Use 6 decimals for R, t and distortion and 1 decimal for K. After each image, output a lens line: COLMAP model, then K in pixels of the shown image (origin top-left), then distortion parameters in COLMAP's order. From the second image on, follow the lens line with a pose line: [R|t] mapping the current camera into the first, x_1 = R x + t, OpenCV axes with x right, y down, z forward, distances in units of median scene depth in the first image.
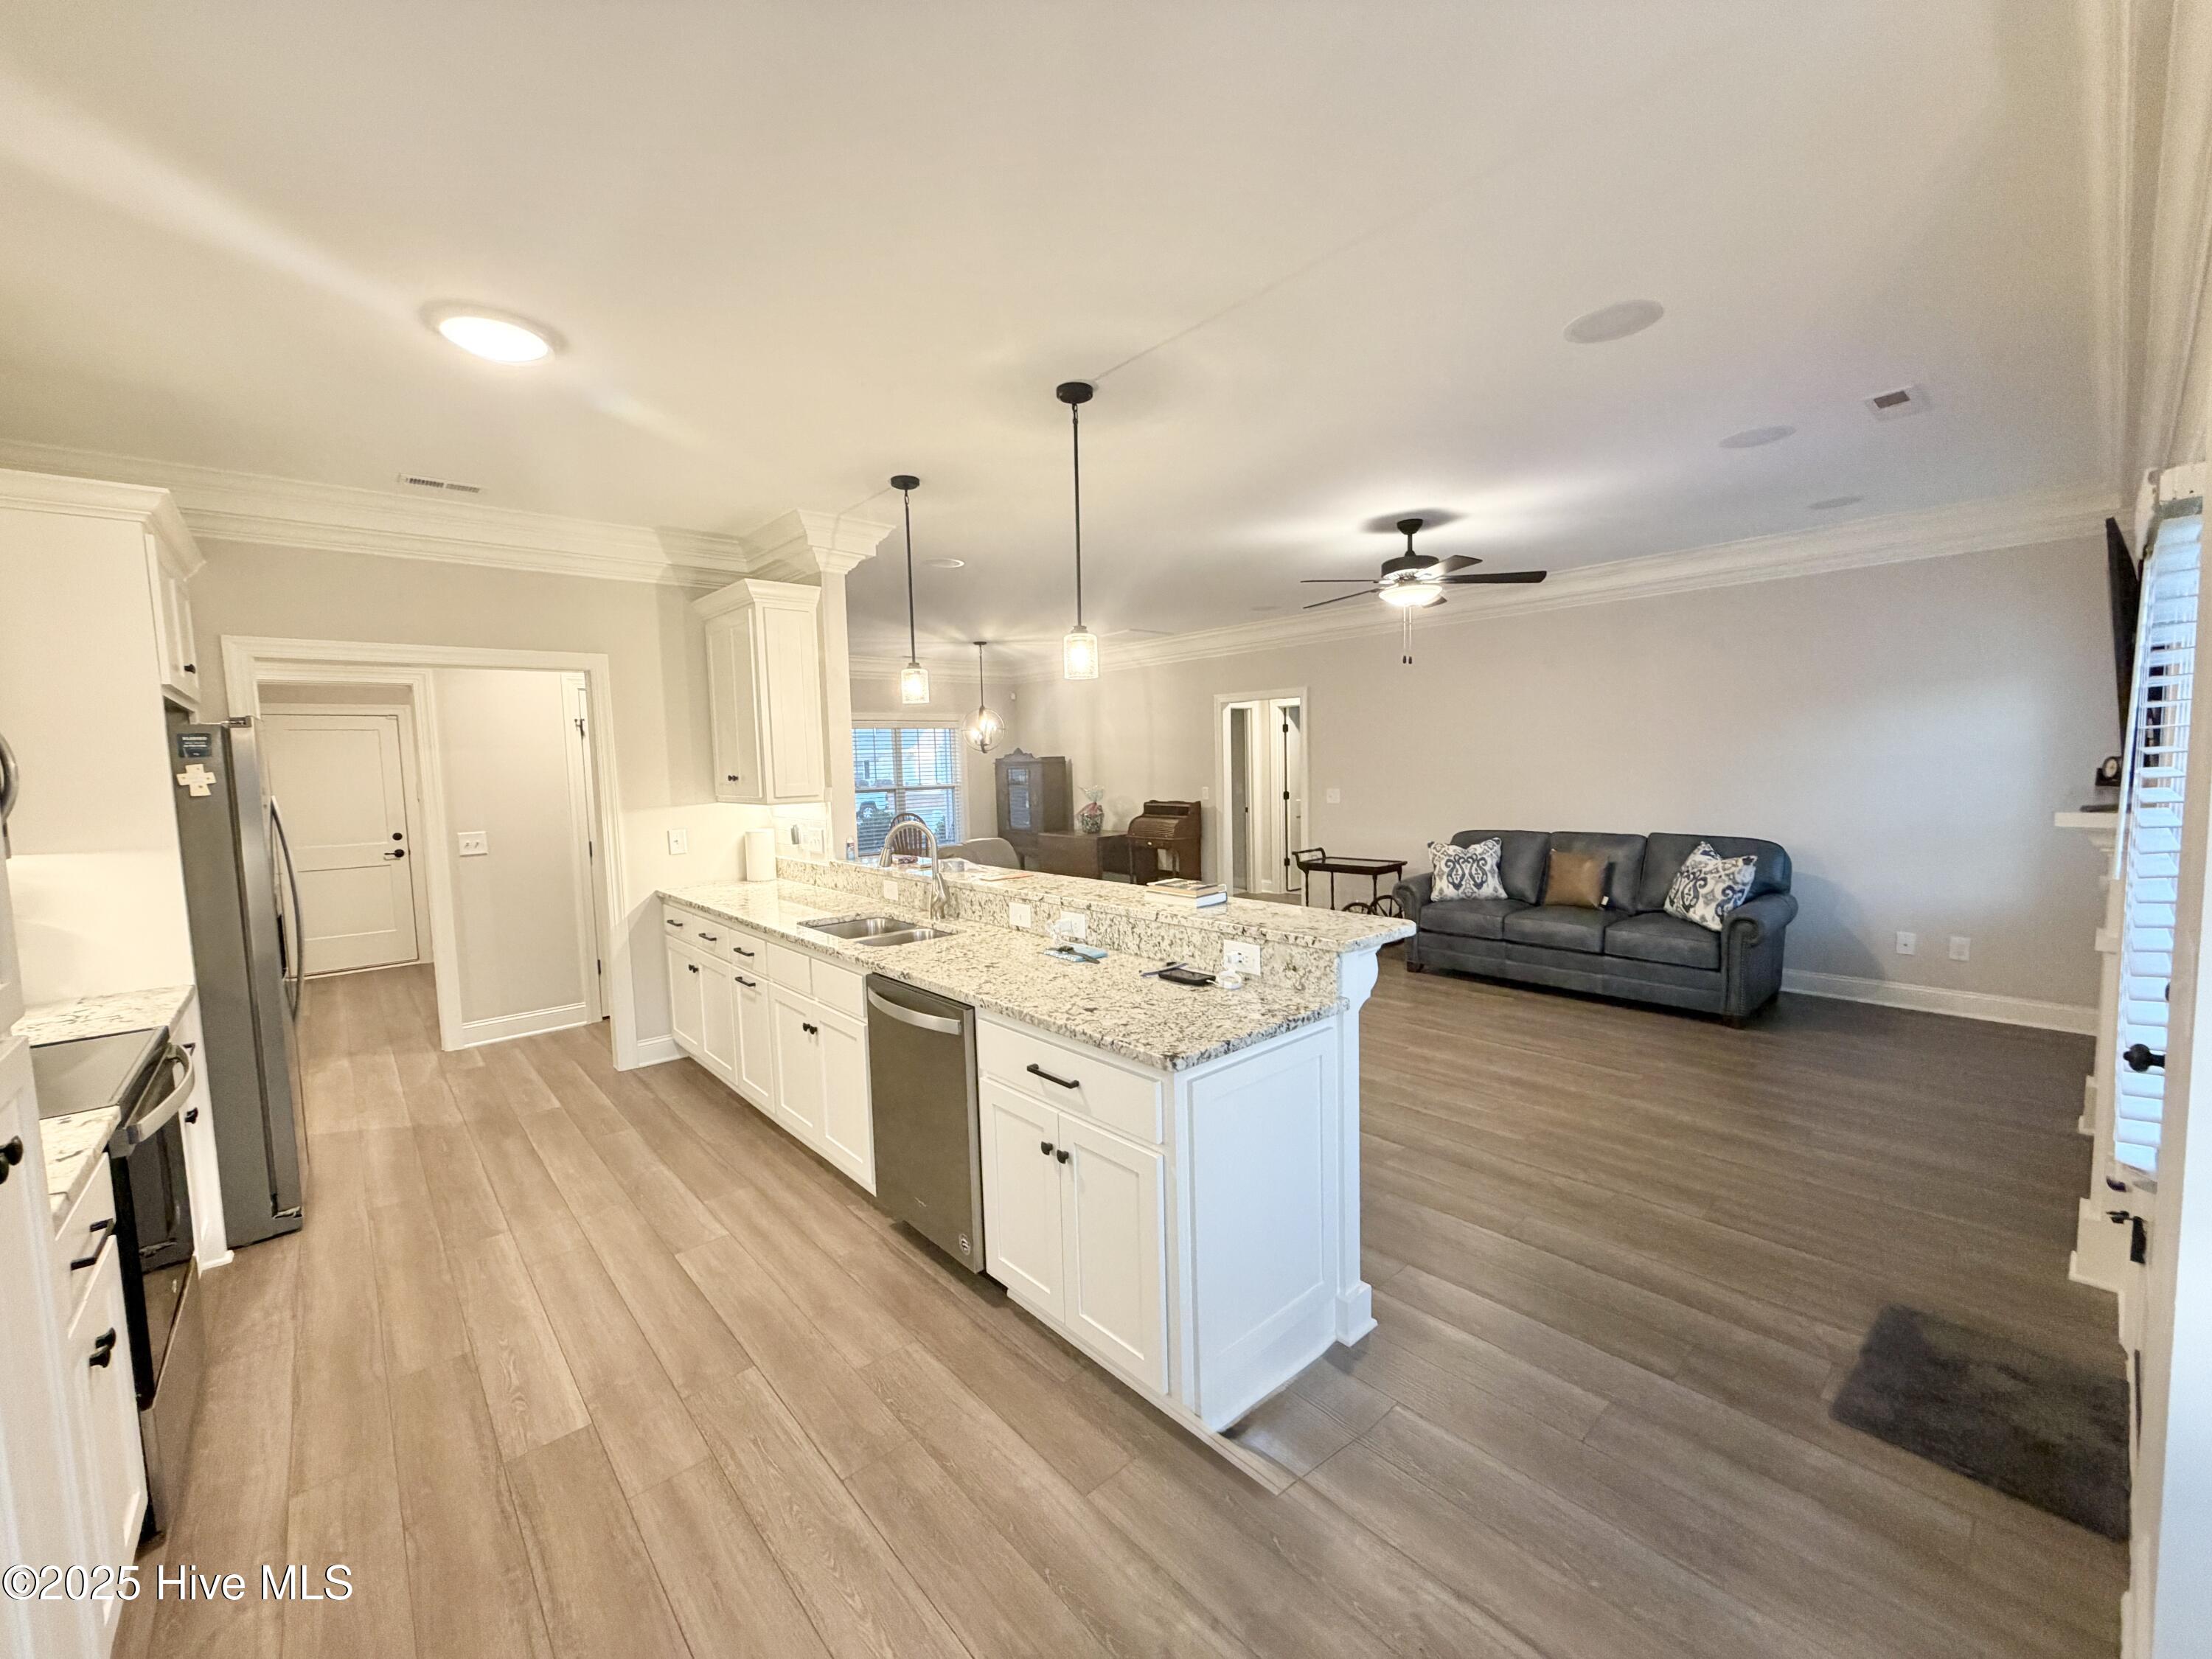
lens RADIAL K [[883.1, 0, 1100.4], [0, 883.1, 829.6], [0, 0, 1]] dist [-0.000351, 0.000324]
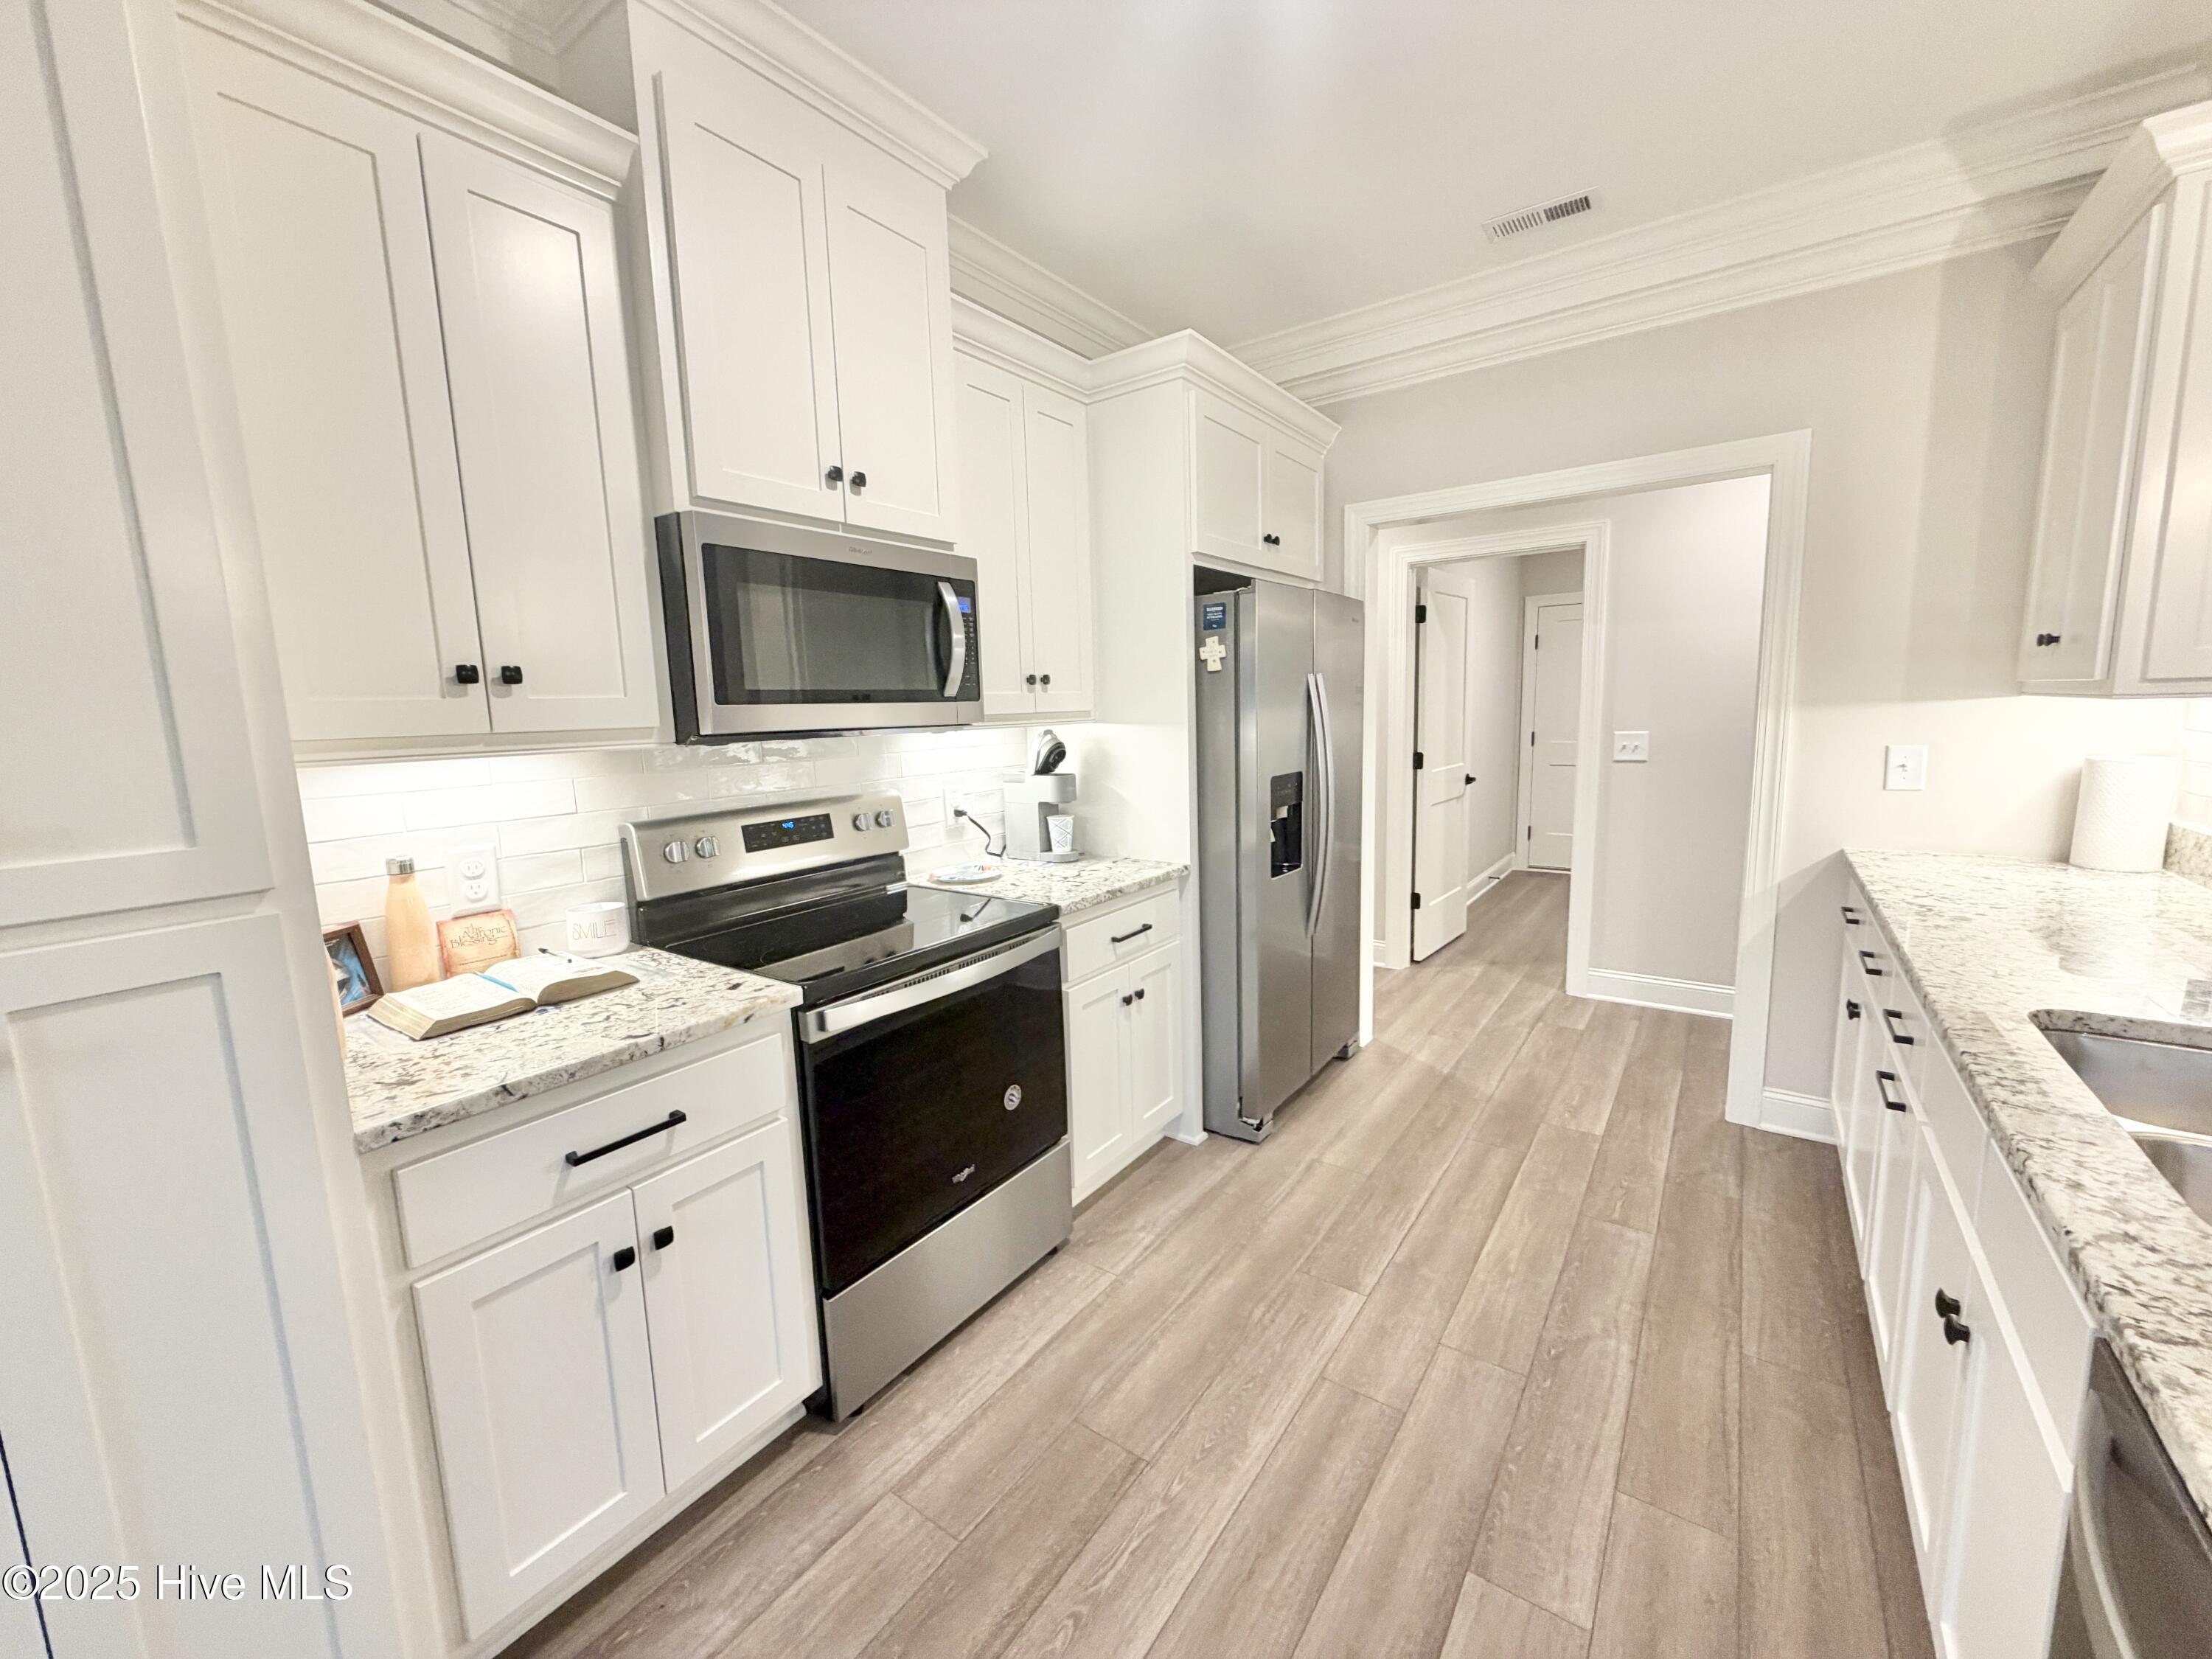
lens RADIAL K [[883.1, 0, 1100.4], [0, 883.1, 829.6], [0, 0, 1]] dist [-0.000351, 0.000324]
pose [[0.219246, 0.157383, -0.962892, -0.067476], [-0.052867, 0.987371, 0.149347, -0.003024], [0.974236, 0.018161, 0.224797, 0.426718]]
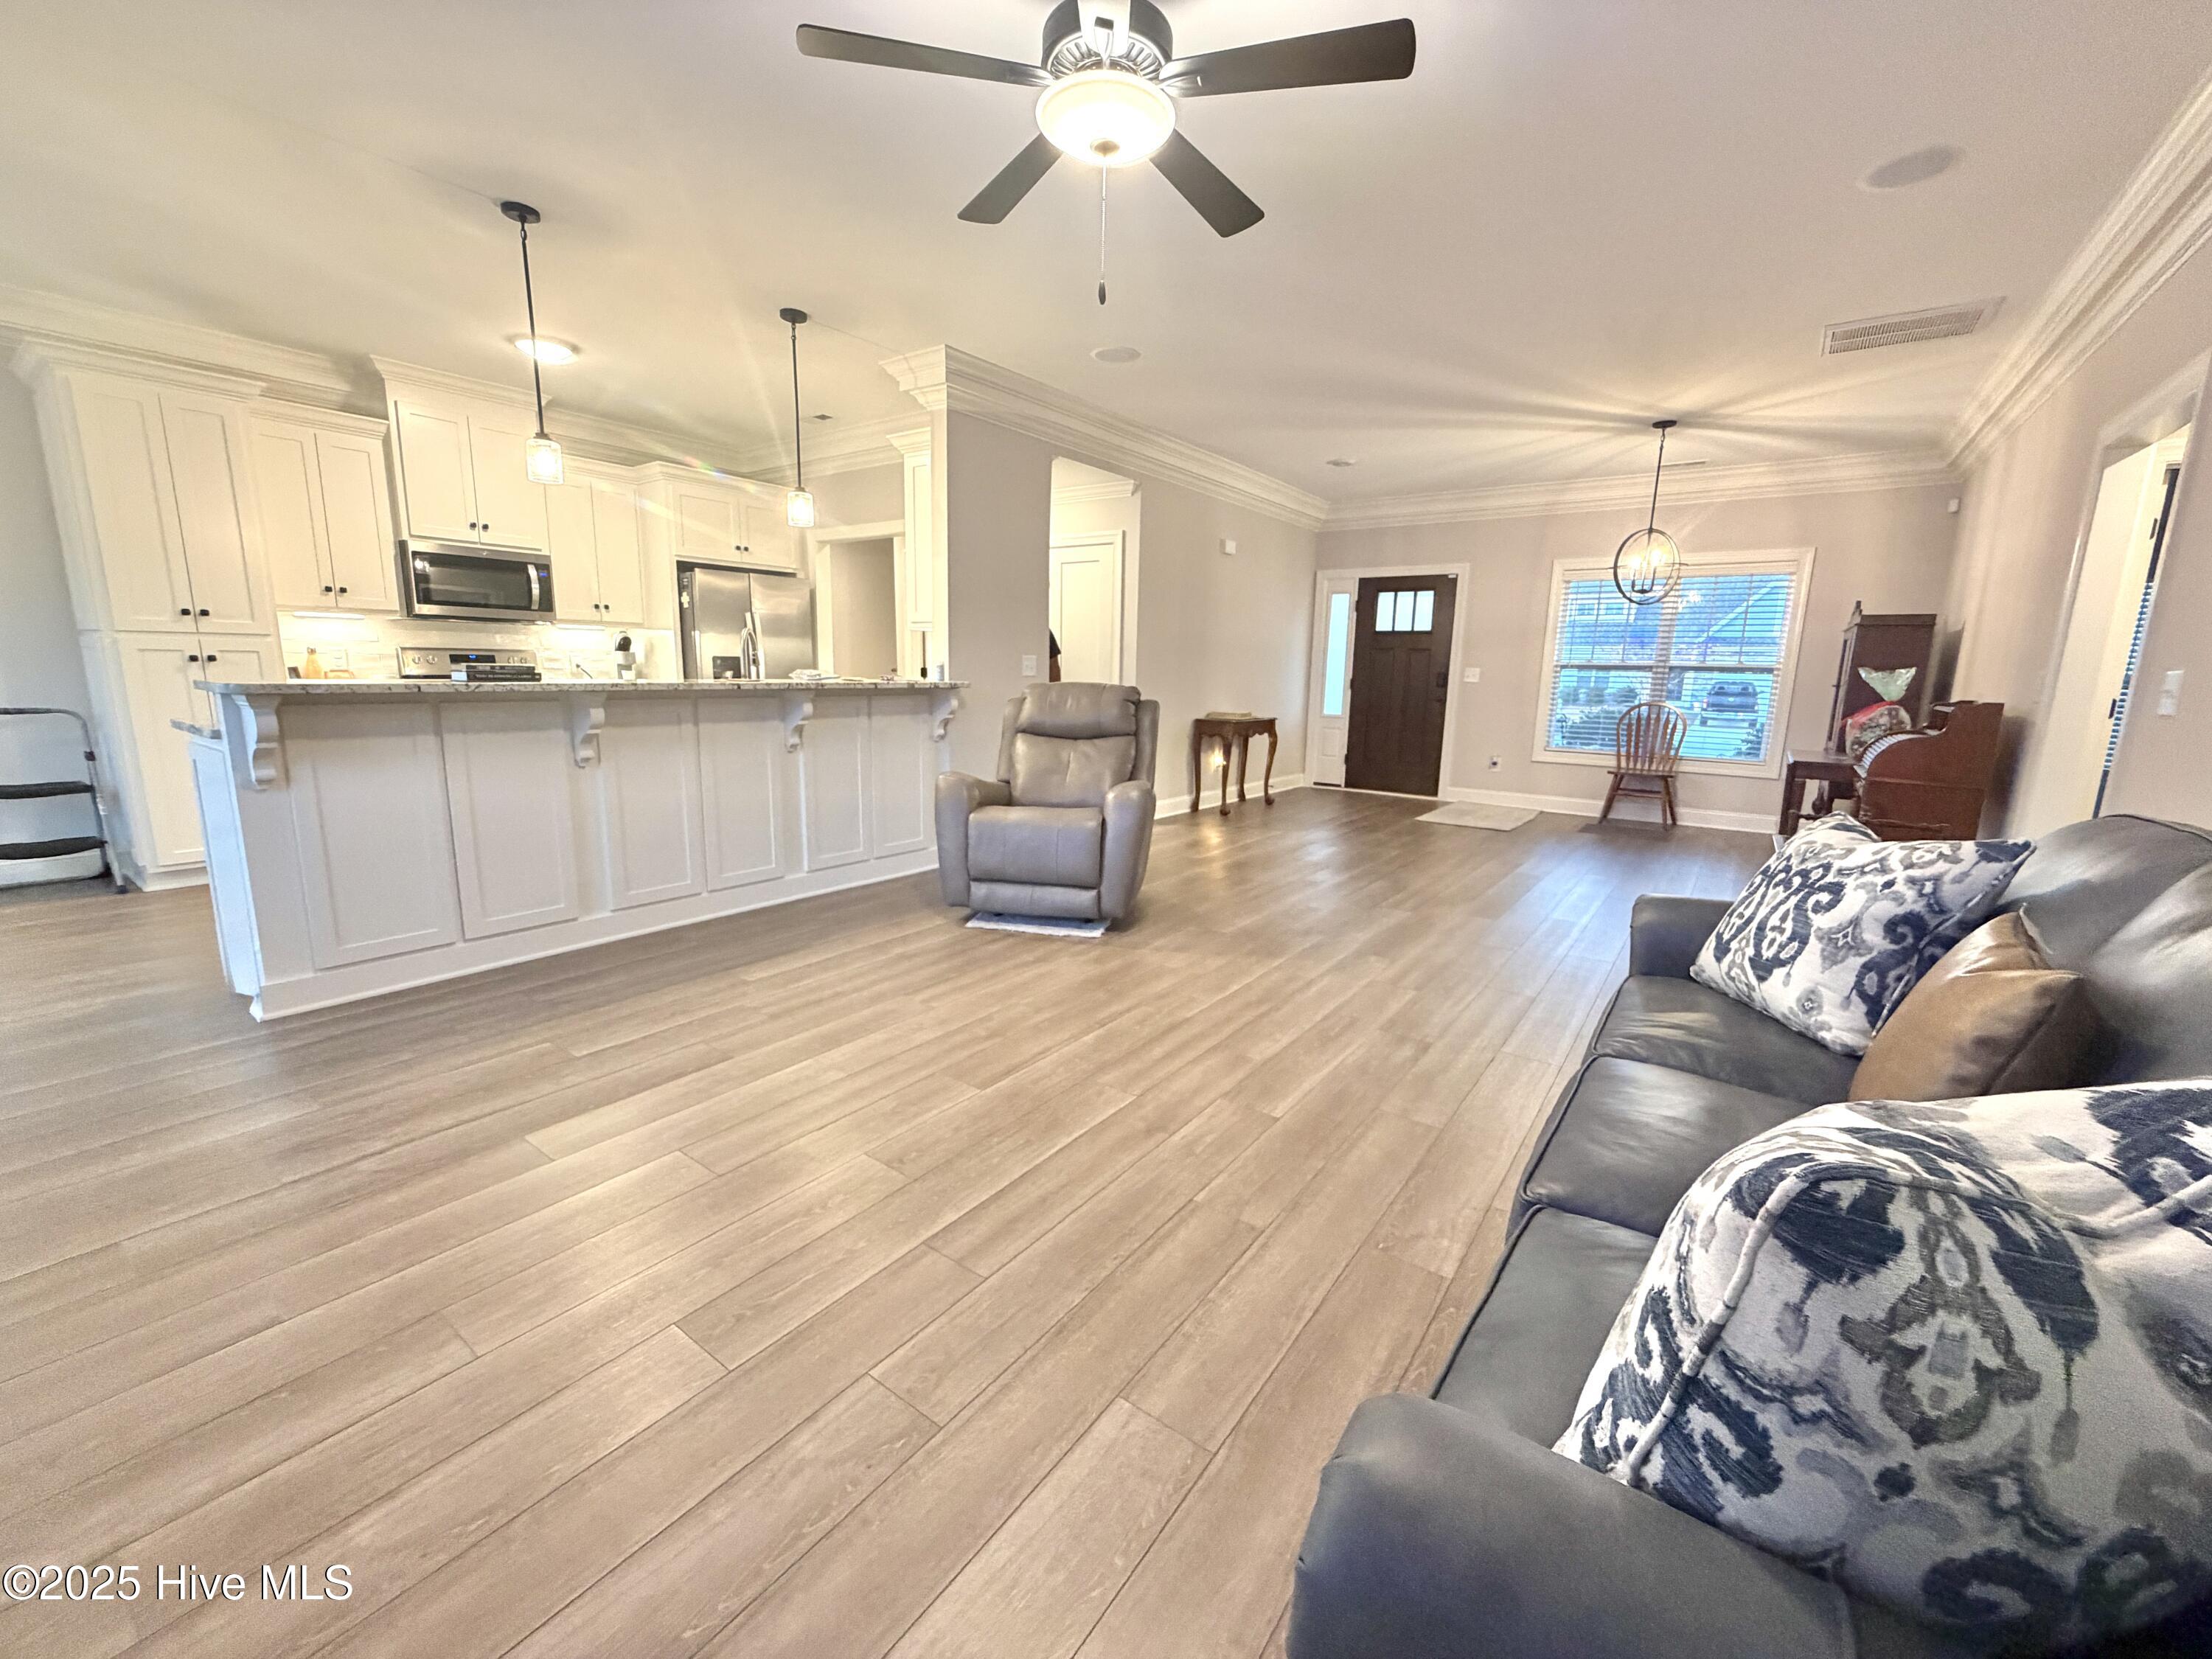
lens RADIAL K [[883.1, 0, 1100.4], [0, 883.1, 829.6], [0, 0, 1]] dist [-0.000351, 0.000324]
pose [[0.211507, 0.209293, -0.954705, 0.871775], [-0.104106, 0.976071, 0.190913, -0.016212], [0.971816, 0.059011, 0.228235, 0.970013]]
